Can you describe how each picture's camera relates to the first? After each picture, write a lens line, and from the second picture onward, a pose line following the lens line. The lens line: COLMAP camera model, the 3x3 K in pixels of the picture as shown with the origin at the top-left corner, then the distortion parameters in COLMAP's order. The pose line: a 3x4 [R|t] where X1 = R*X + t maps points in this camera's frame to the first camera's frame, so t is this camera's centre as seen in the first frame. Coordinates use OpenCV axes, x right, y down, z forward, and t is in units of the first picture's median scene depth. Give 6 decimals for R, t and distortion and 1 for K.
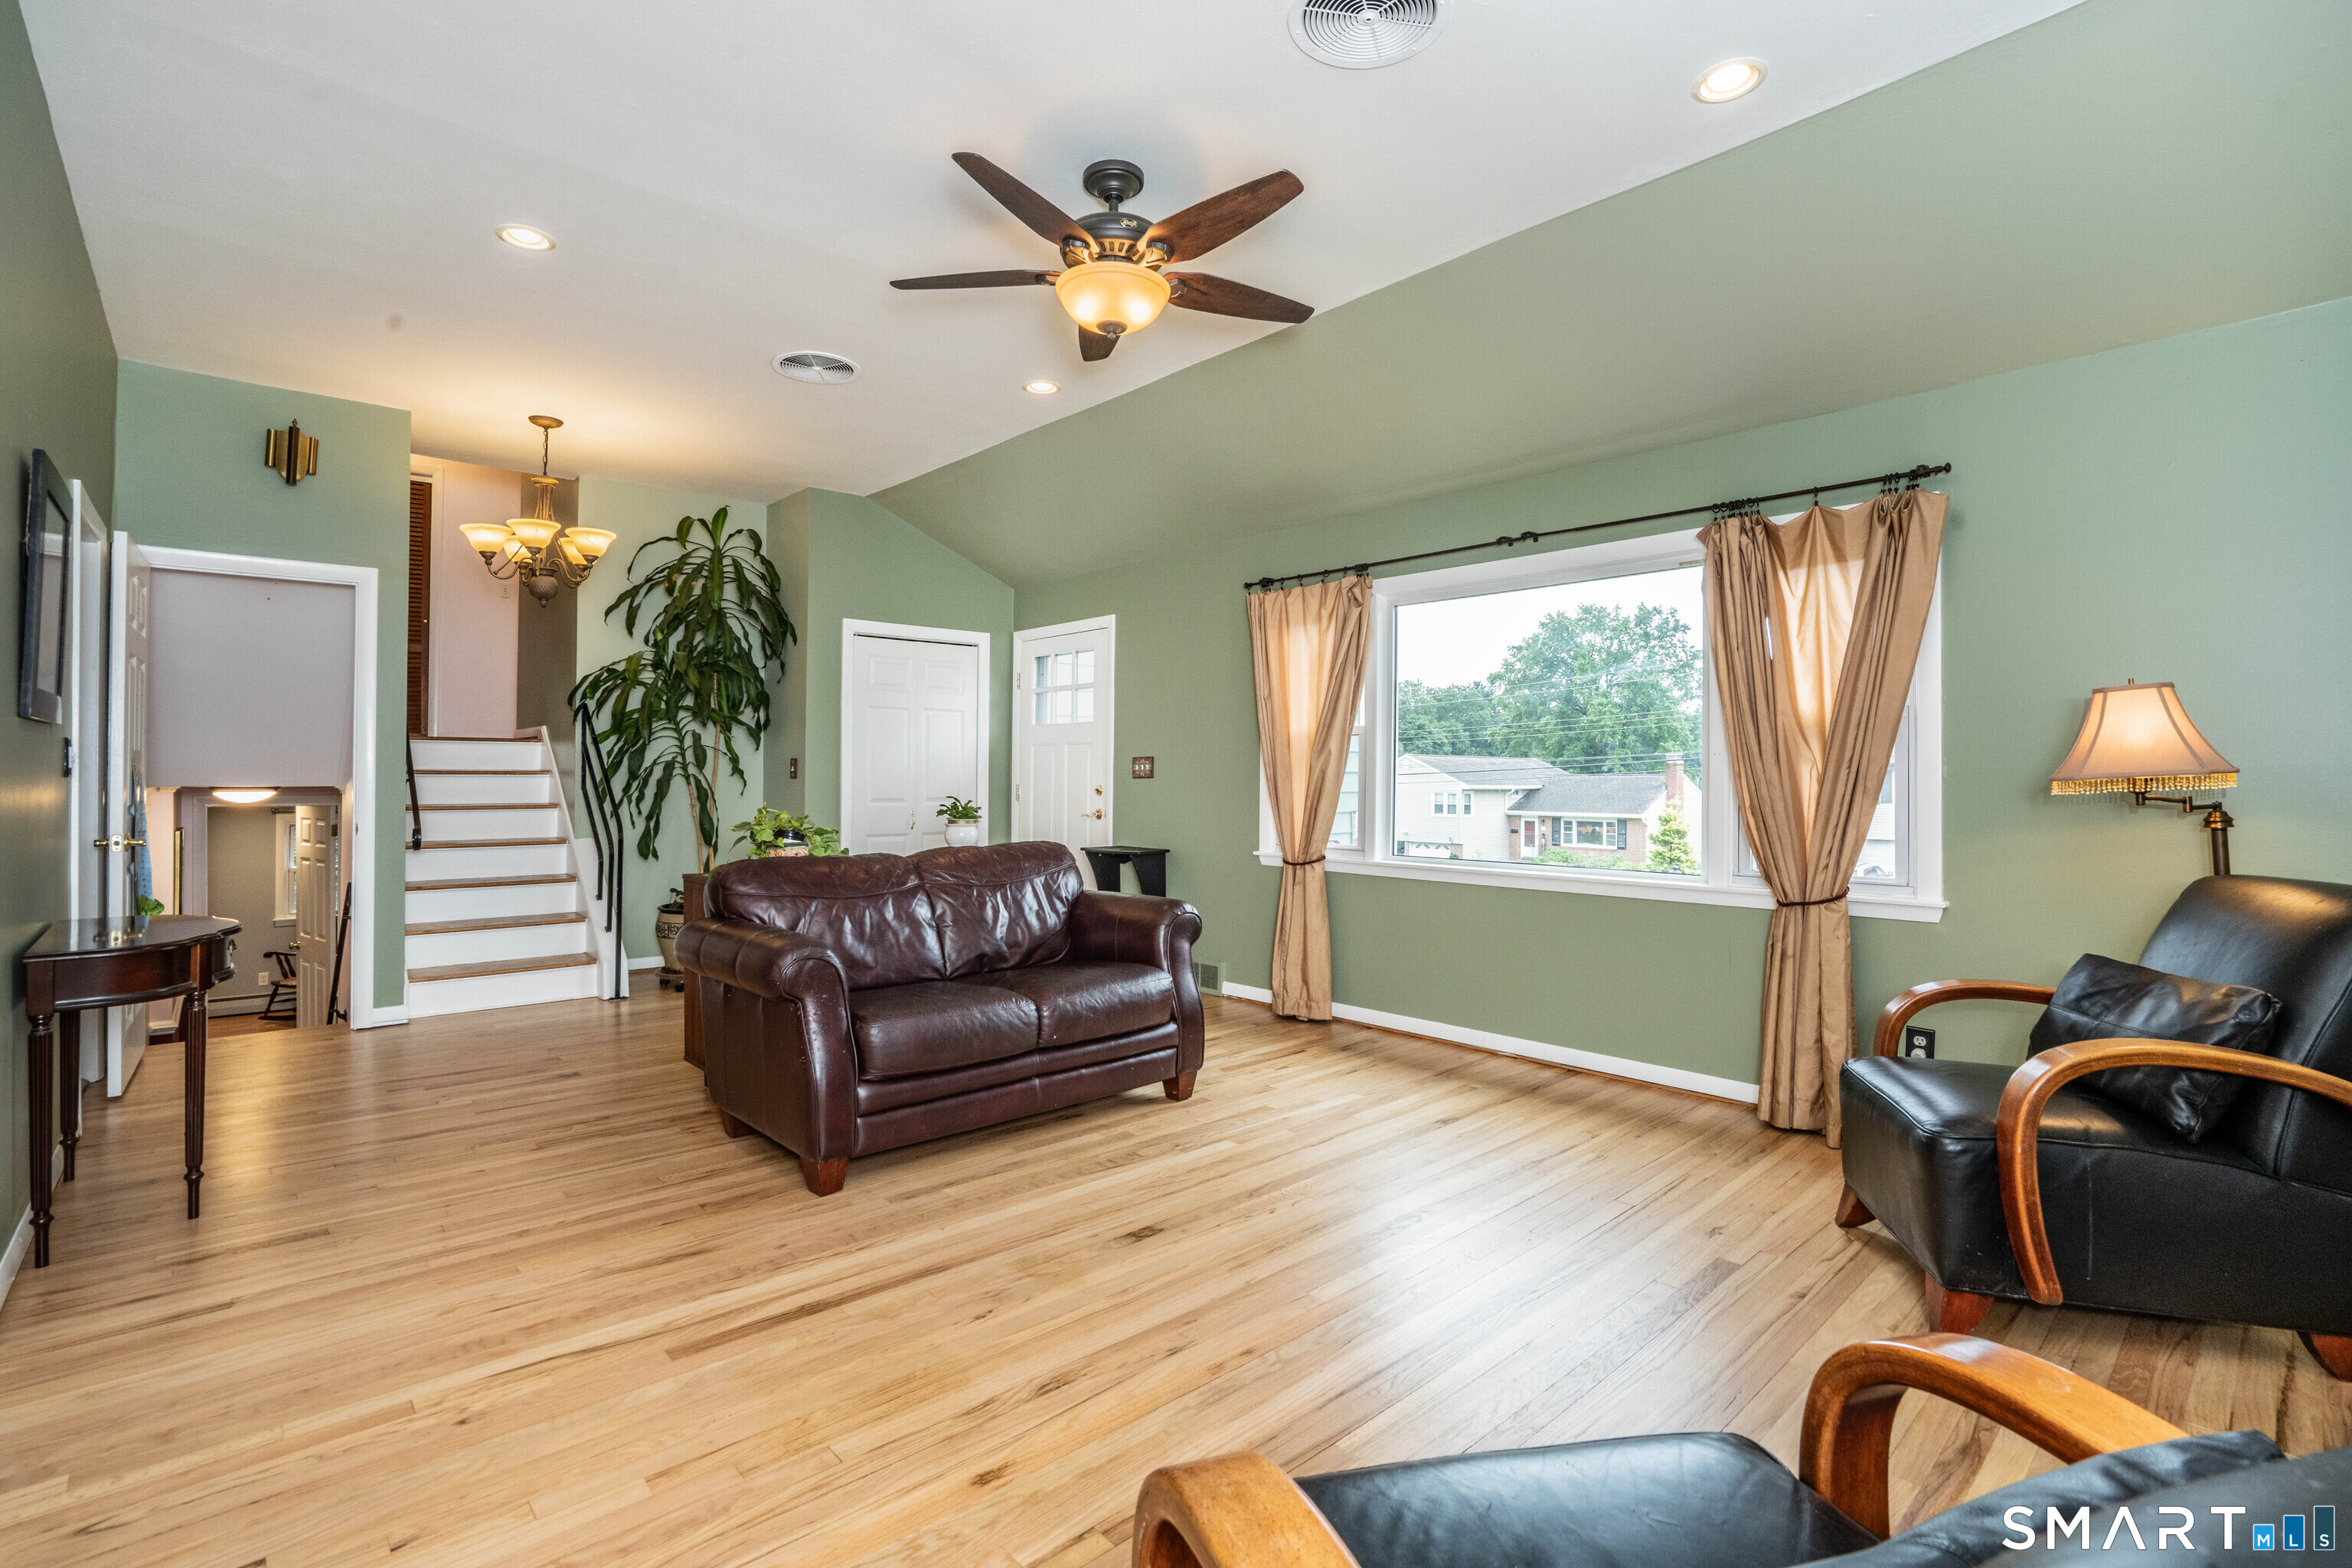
lens RADIAL K [[1084.9, 0, 1193.7], [0, 1084.9, 773.6], [0, 0, 1]] dist [-0.048056, 0.011057]
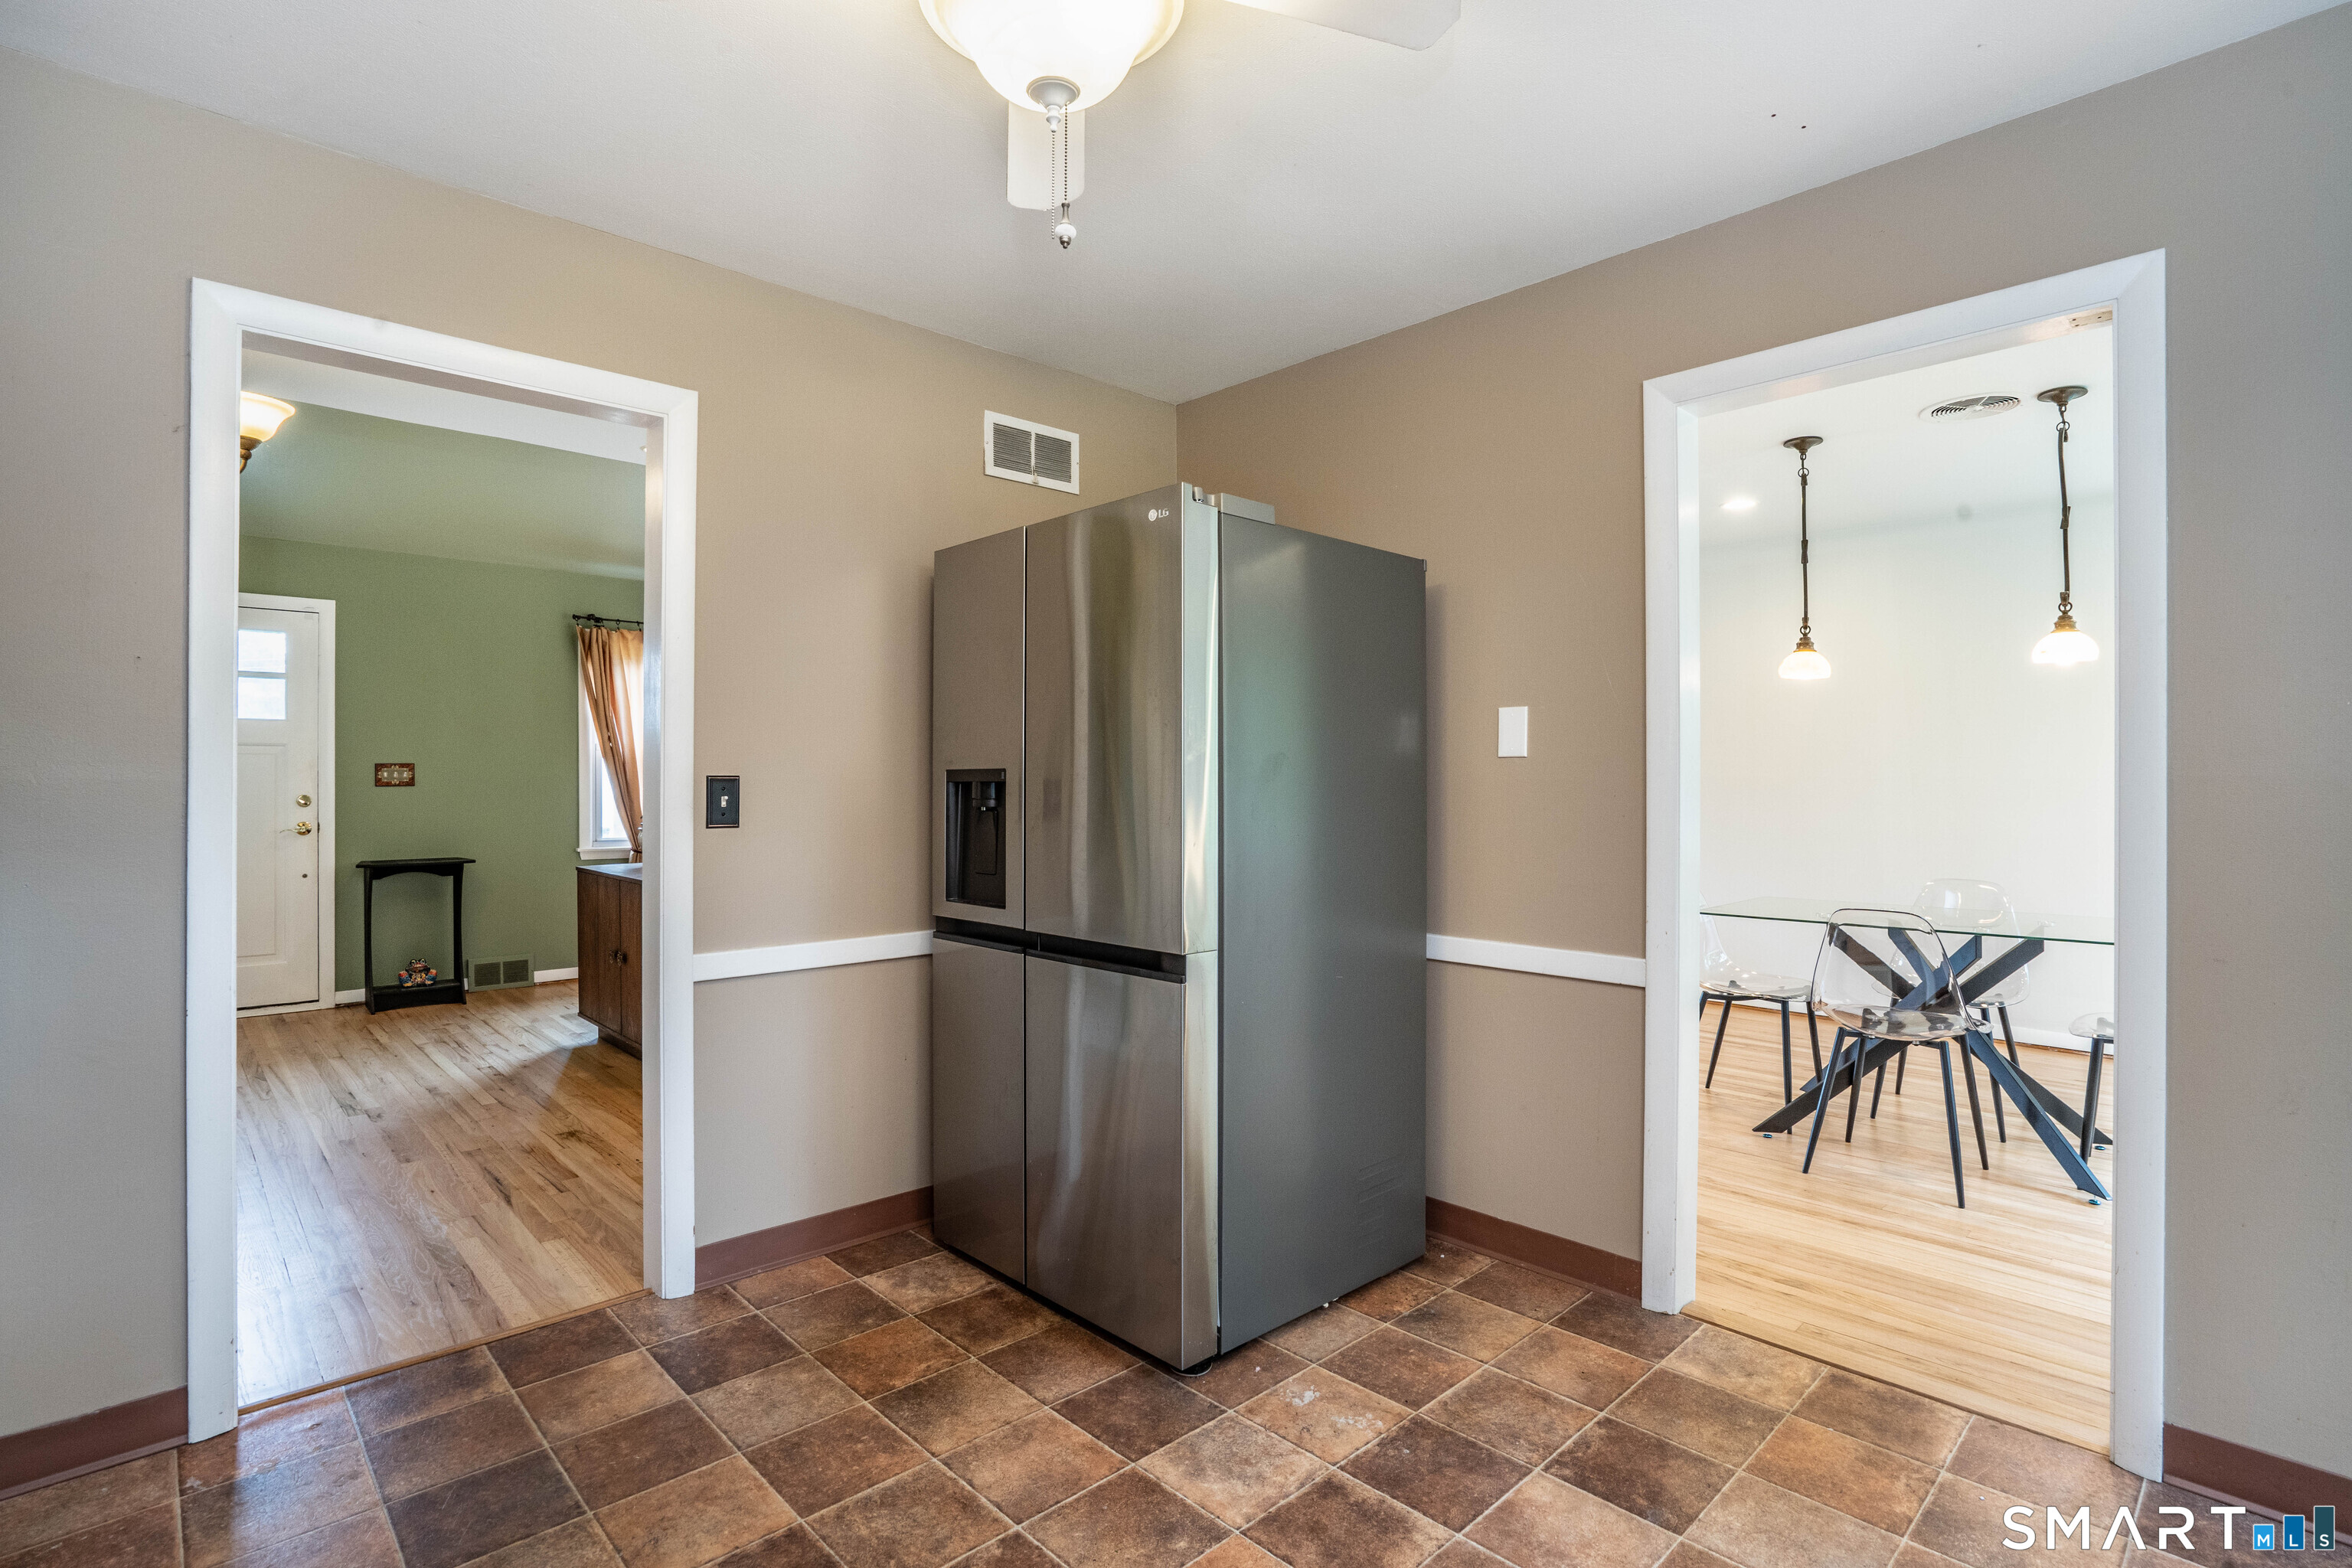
lens RADIAL K [[1084.9, 0, 1164.8], [0, 1084.9, 777.6], [0, 0, 1]] dist [-0.048056, 0.011057]
pose [[-0.026703, 0.001064, 0.999643, -1.657117], [-0.005397, 0.999985, -0.001209, -0.009902], [-0.999629, -0.005427, -0.026697, 0.609087]]
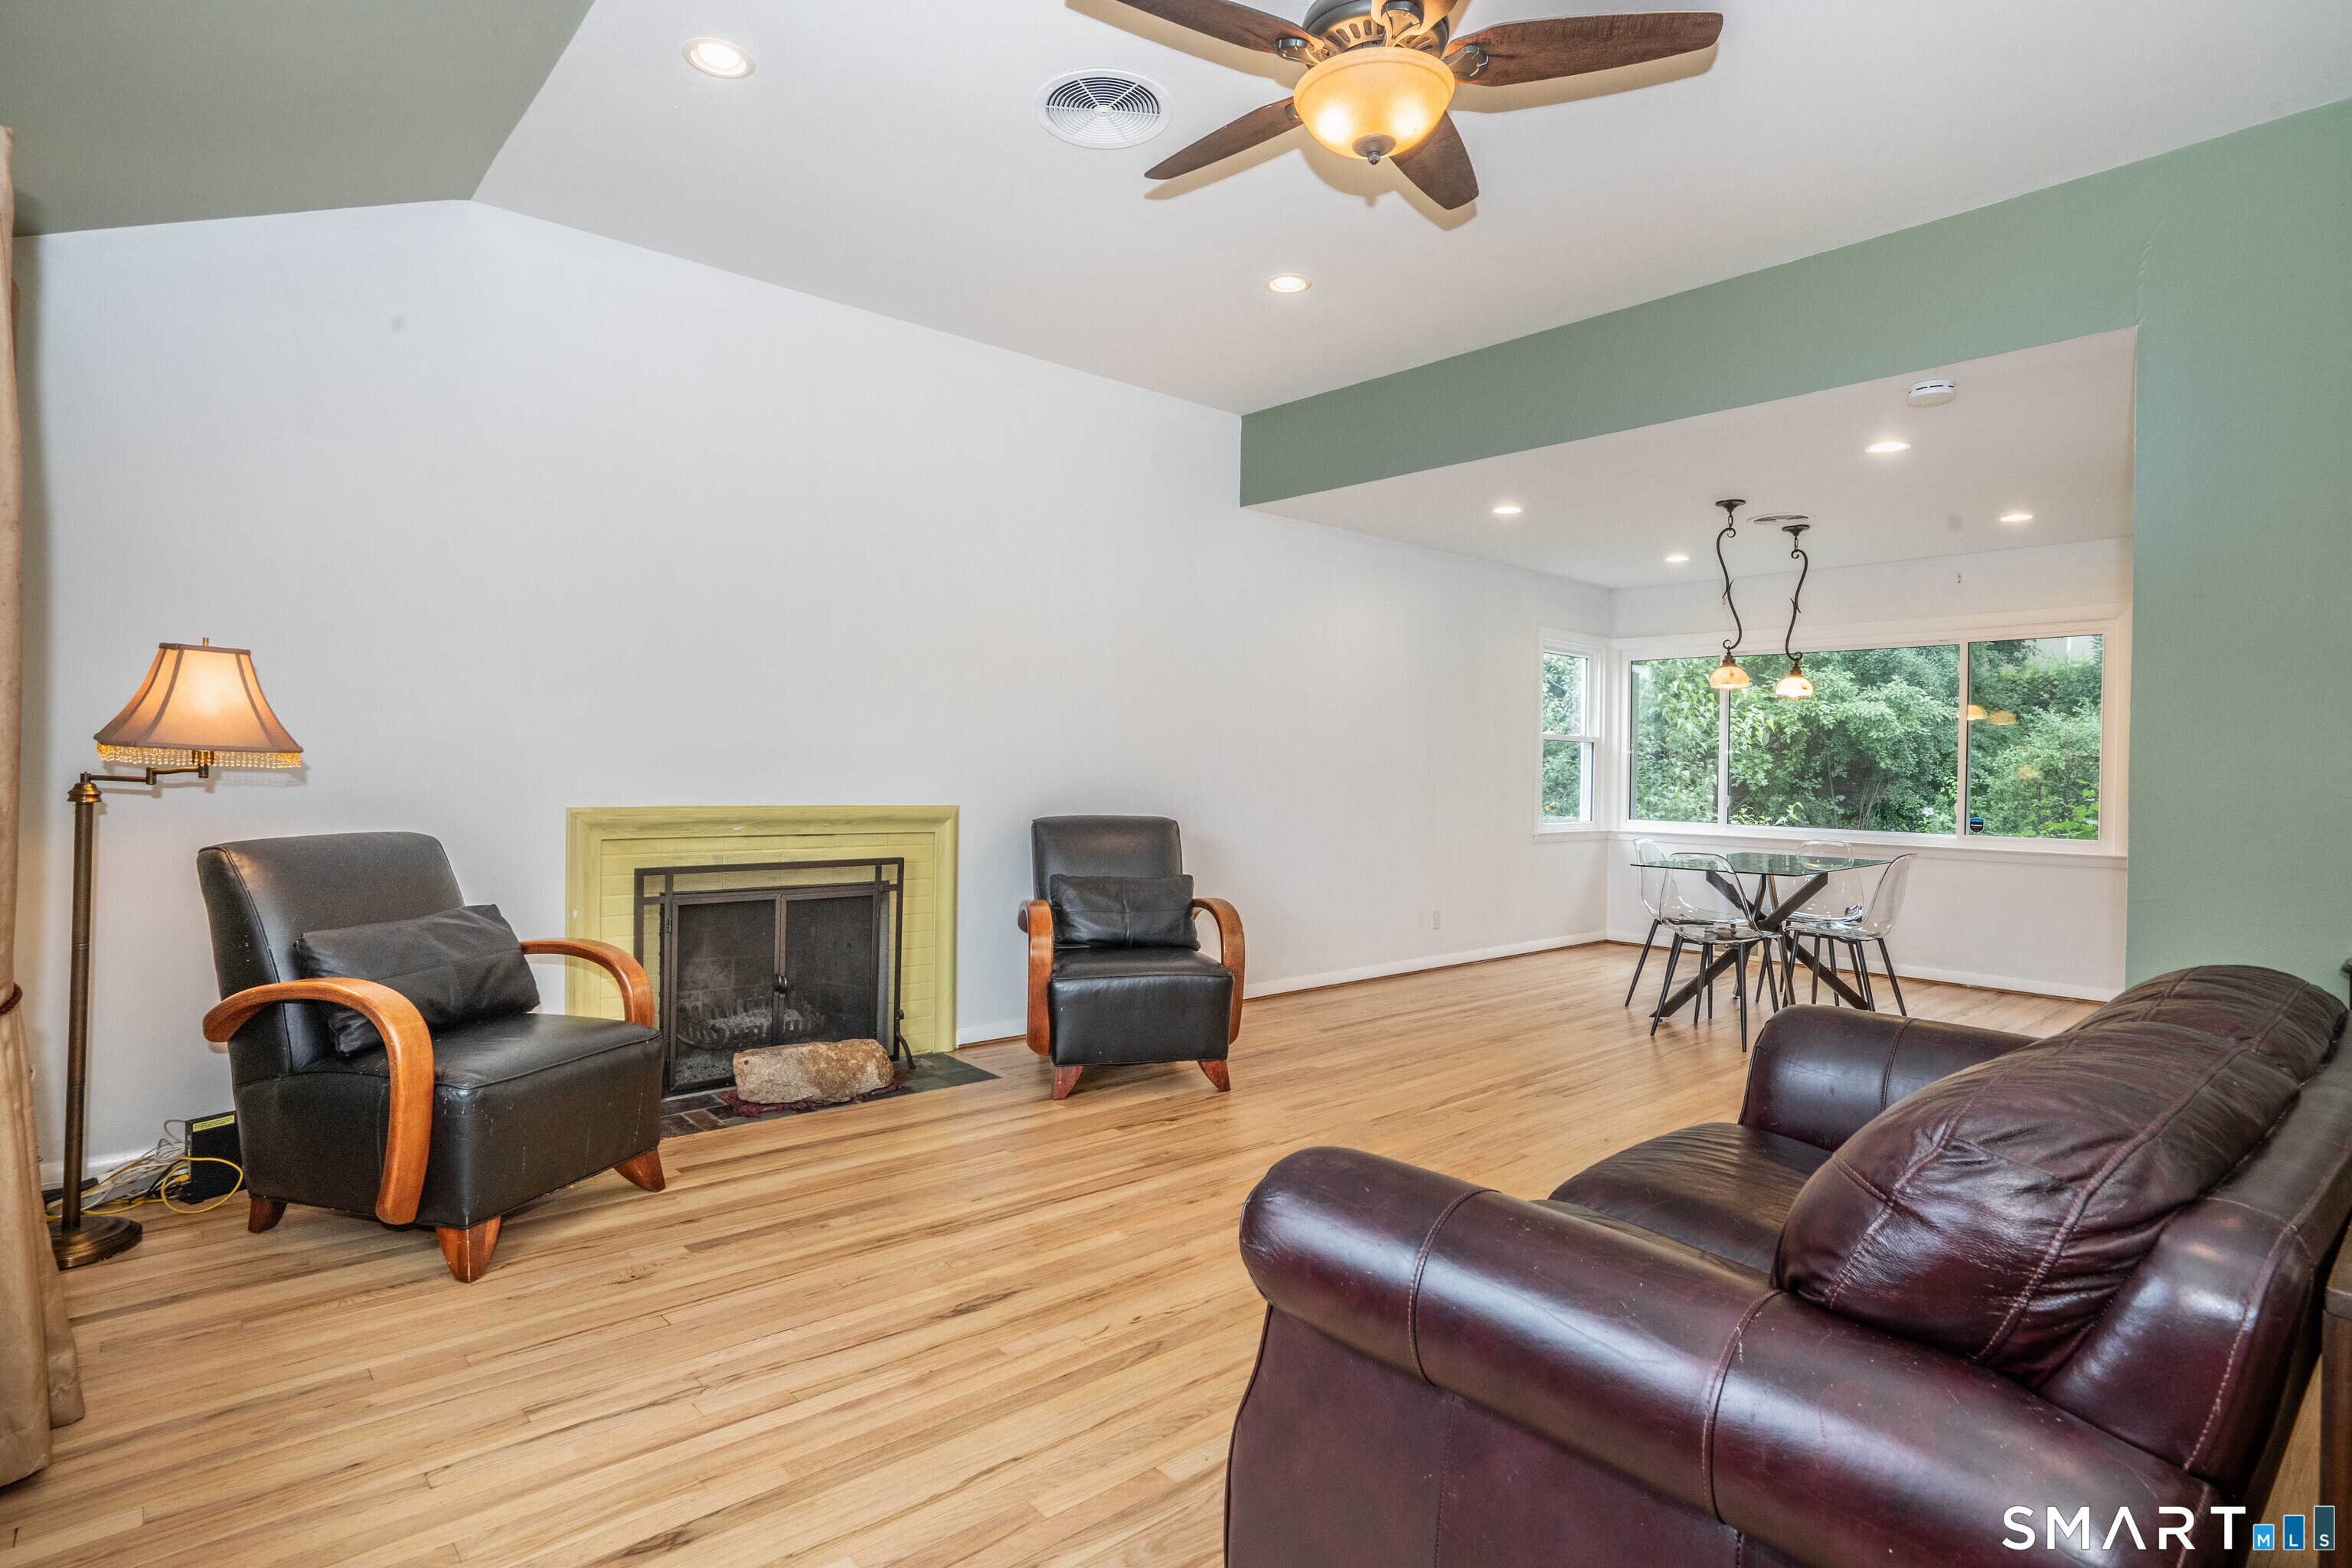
lens RADIAL K [[1198.6, 0, 1186.5], [0, 1198.6, 768.1], [0, 0, 1]] dist [-0.026412, 0.003918]
pose [[-0.999613, -0.018797, 0.020487, 0.019362], [-0.018843, 0.999820, -0.002087, 0.005083], [-0.020444, -0.002472, -0.999788, 1.461211]]
